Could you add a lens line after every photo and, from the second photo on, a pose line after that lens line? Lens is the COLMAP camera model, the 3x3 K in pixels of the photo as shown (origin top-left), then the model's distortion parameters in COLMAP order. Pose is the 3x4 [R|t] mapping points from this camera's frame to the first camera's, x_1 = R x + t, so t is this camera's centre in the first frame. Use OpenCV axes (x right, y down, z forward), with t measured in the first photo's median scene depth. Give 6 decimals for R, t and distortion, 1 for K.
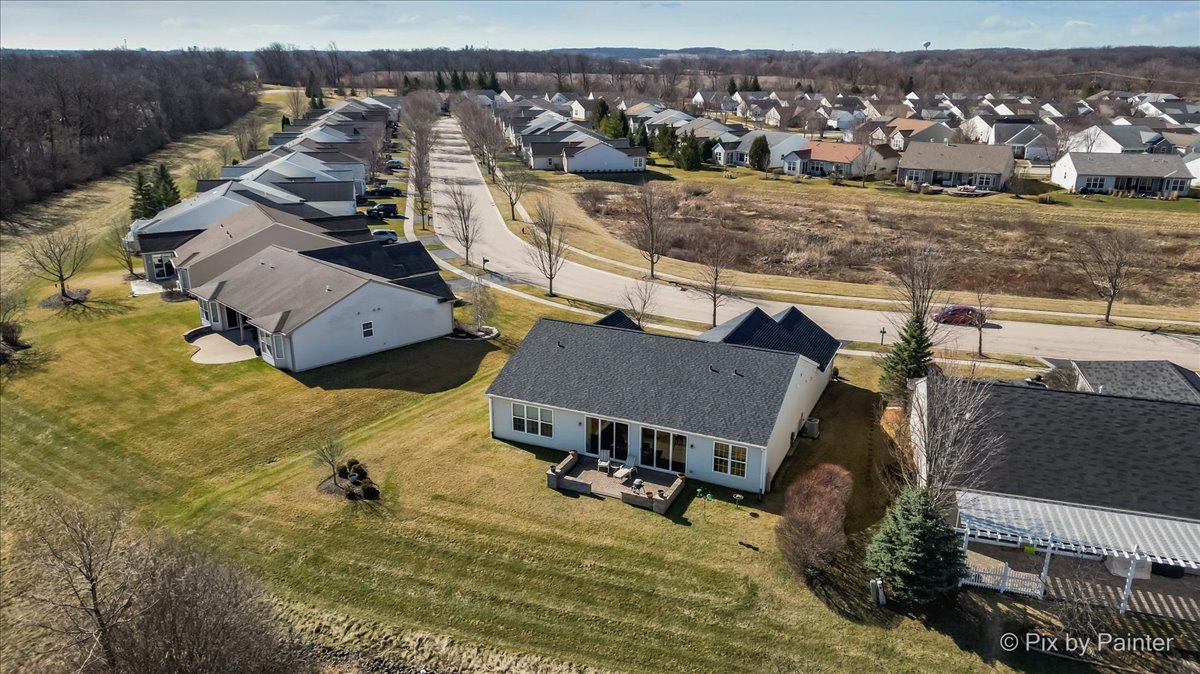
lens RADIAL K [[855.4, 0, 600.0], [0, 855.4, 337.0], [0, 0, 1]] dist [0.077829, -0.090870]
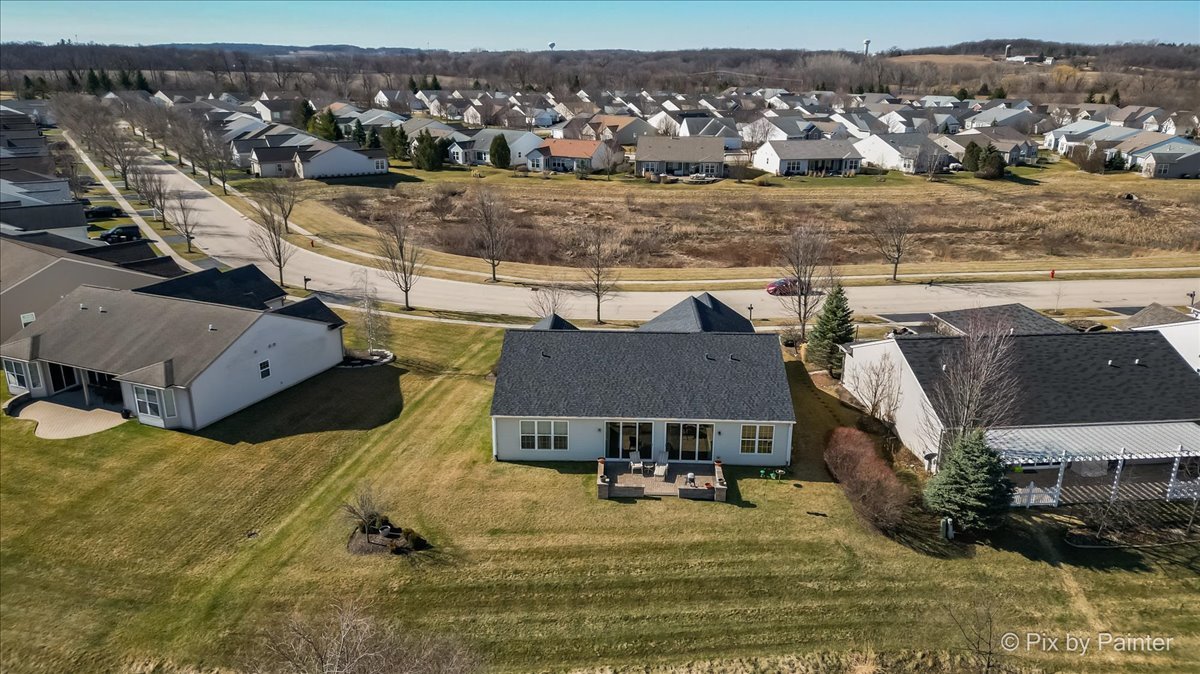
lens RADIAL K [[844.9, 0, 603.5], [0, 844.9, 345.7], [0, 0, 1]] dist [0.085966, -0.101146]
pose [[0.918517, -0.125888, 0.374804, -0.200062], [0.120625, 0.991987, 0.037576, -0.016860], [-0.376531, 0.010697, 0.926342, 0.051643]]
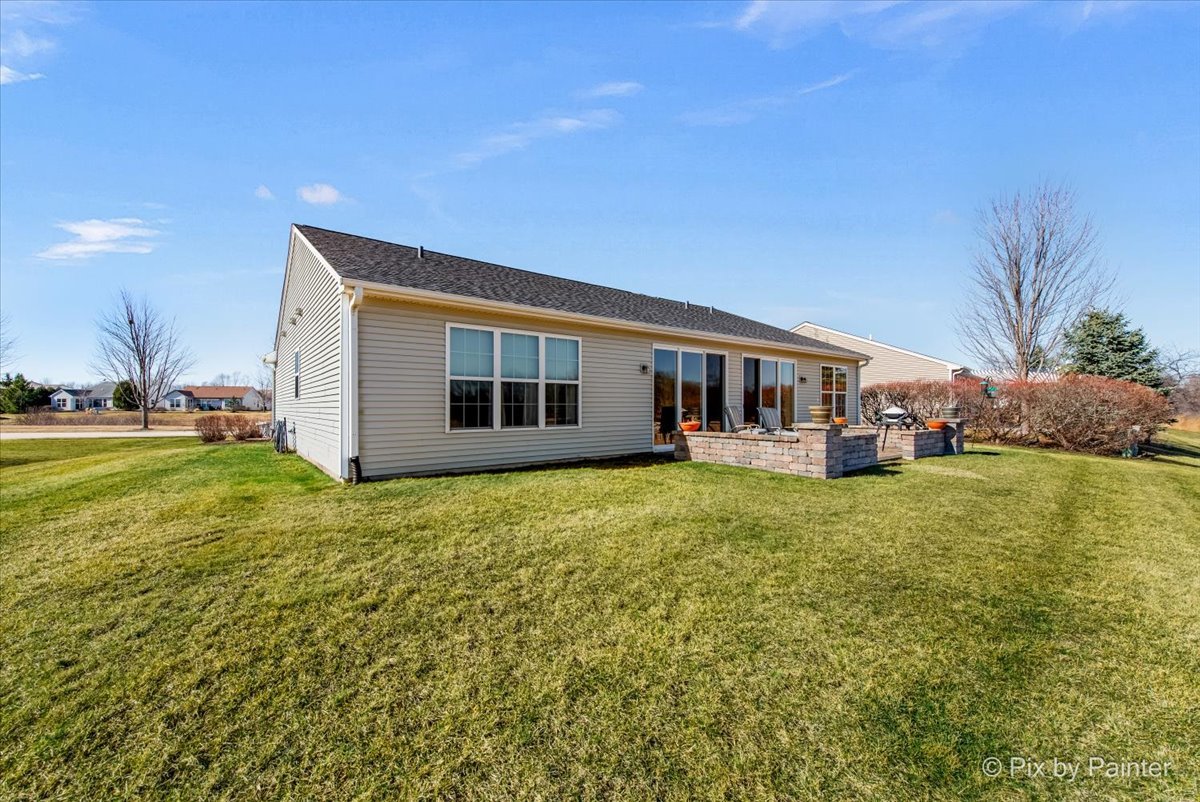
lens RADIAL K [[472.6, 0, 604.7], [0, 472.6, 406.9], [0, 0, 1]] dist [0.001921, 0.000073]
pose [[0.452002, -0.006016, 0.891996, -0.121779], [0.281860, 0.949707, -0.136422, 0.076890], [-0.846315, 0.313081, 0.430966, 0.499053]]
